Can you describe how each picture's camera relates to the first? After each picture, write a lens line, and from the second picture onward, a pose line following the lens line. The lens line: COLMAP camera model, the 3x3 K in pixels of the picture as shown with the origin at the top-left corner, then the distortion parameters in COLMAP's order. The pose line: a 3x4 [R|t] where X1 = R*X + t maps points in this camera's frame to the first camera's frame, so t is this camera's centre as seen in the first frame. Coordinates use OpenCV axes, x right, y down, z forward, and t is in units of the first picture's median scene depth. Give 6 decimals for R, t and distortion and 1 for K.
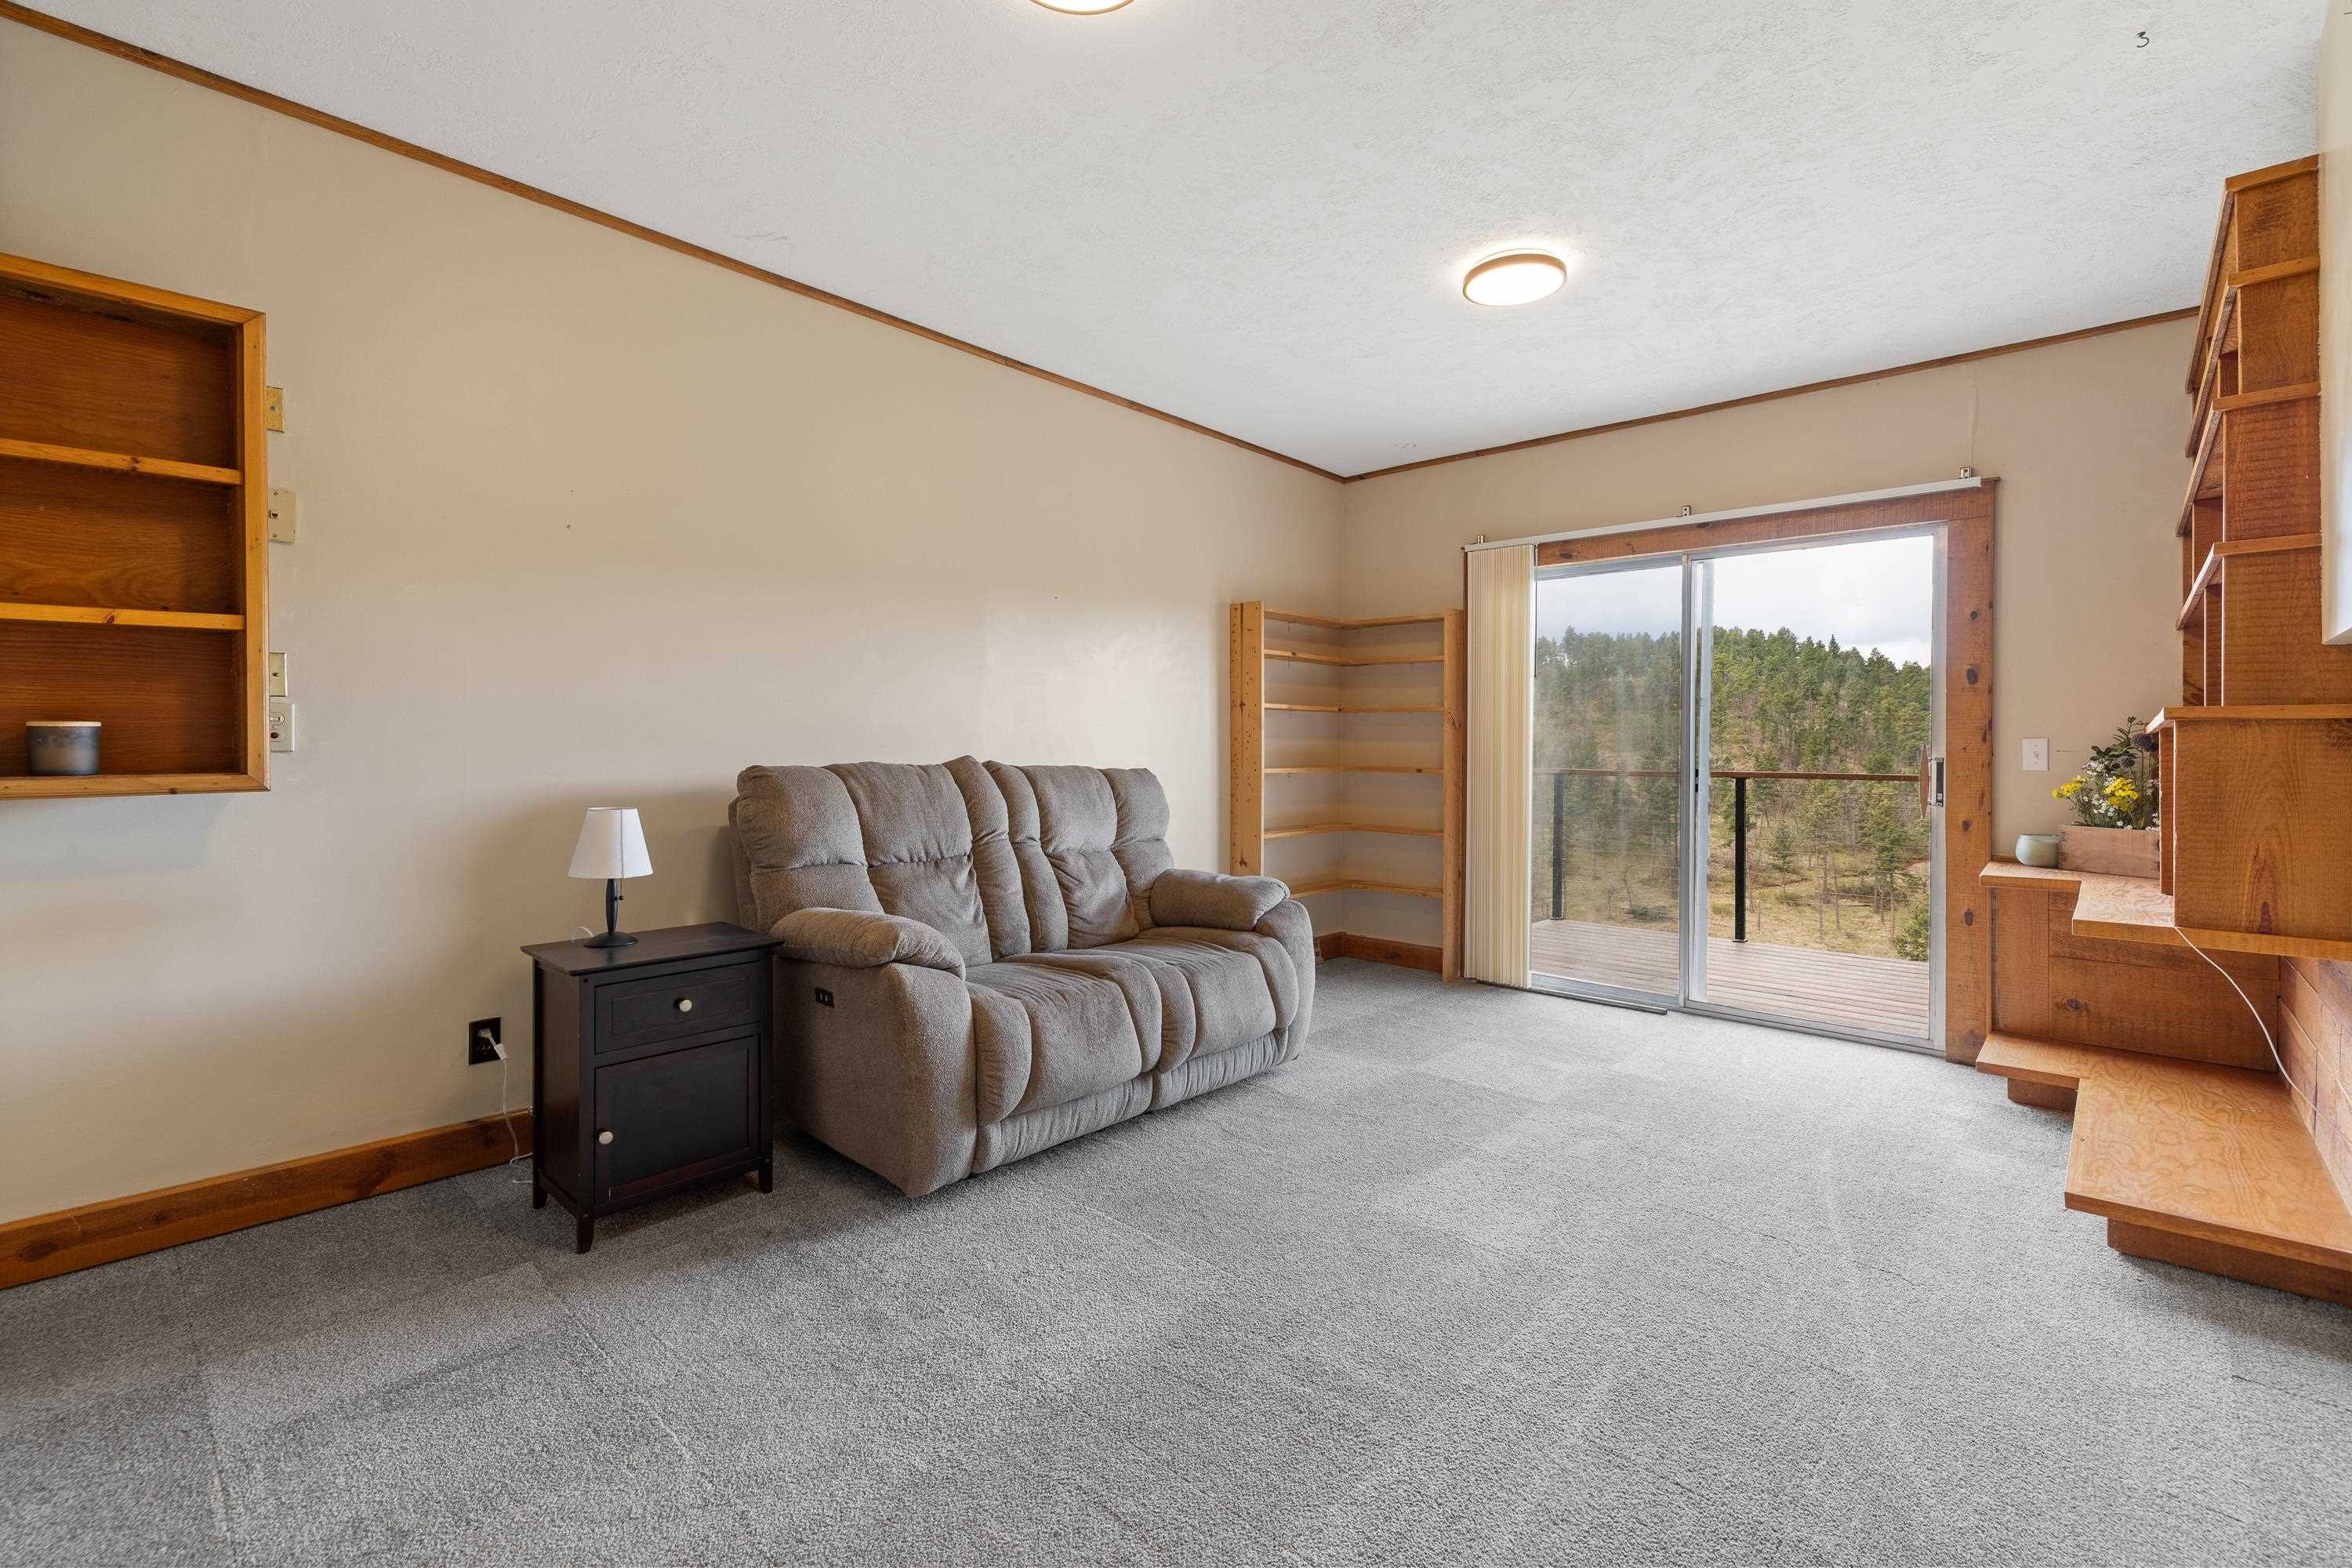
lens RADIAL K [[1024.0, 0, 1171.3], [0, 1024.0, 766.4], [0, 0, 1]] dist [-0.000666, 0.001304]
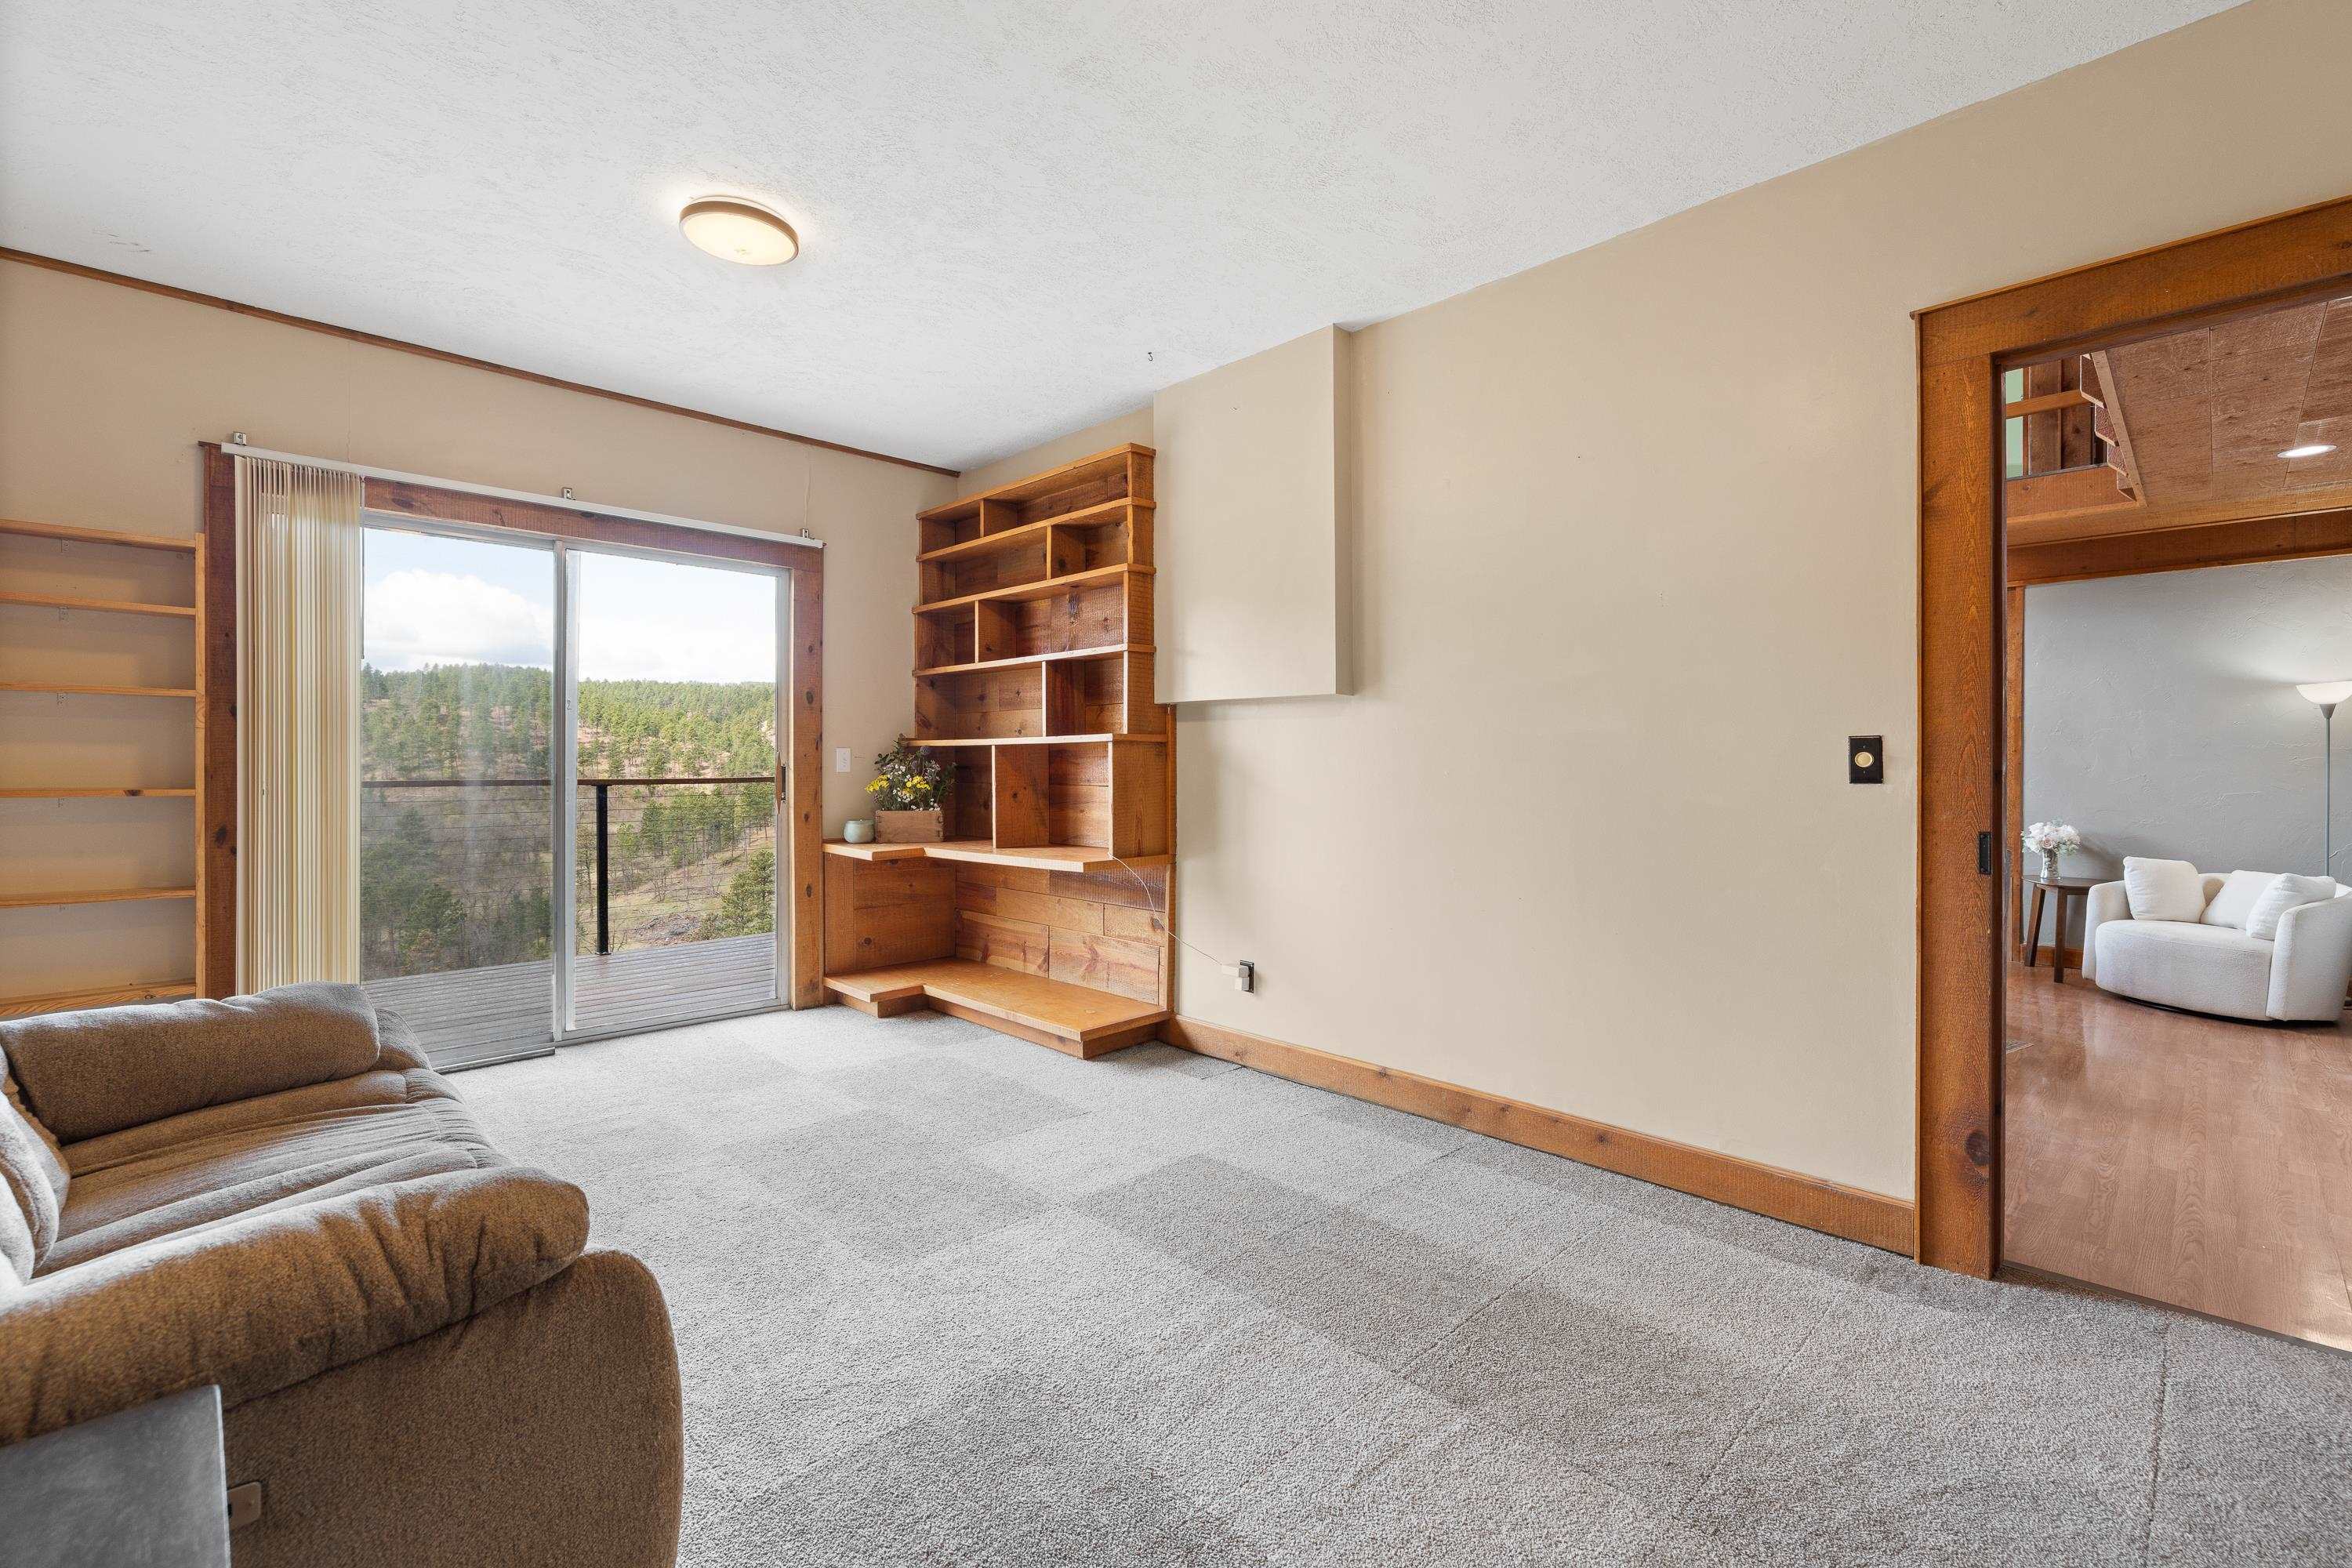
lens RADIAL K [[1024.0, 0, 1187.7], [0, 1024.0, 763.3], [0, 0, 1]] dist [-0.000666, 0.001304]
pose [[0.037514, -0.011859, 0.999226, -0.504934], [0.011855, 0.999865, 0.011421, -0.018518], [-0.999226, 0.011417, 0.037649, 0.541854]]
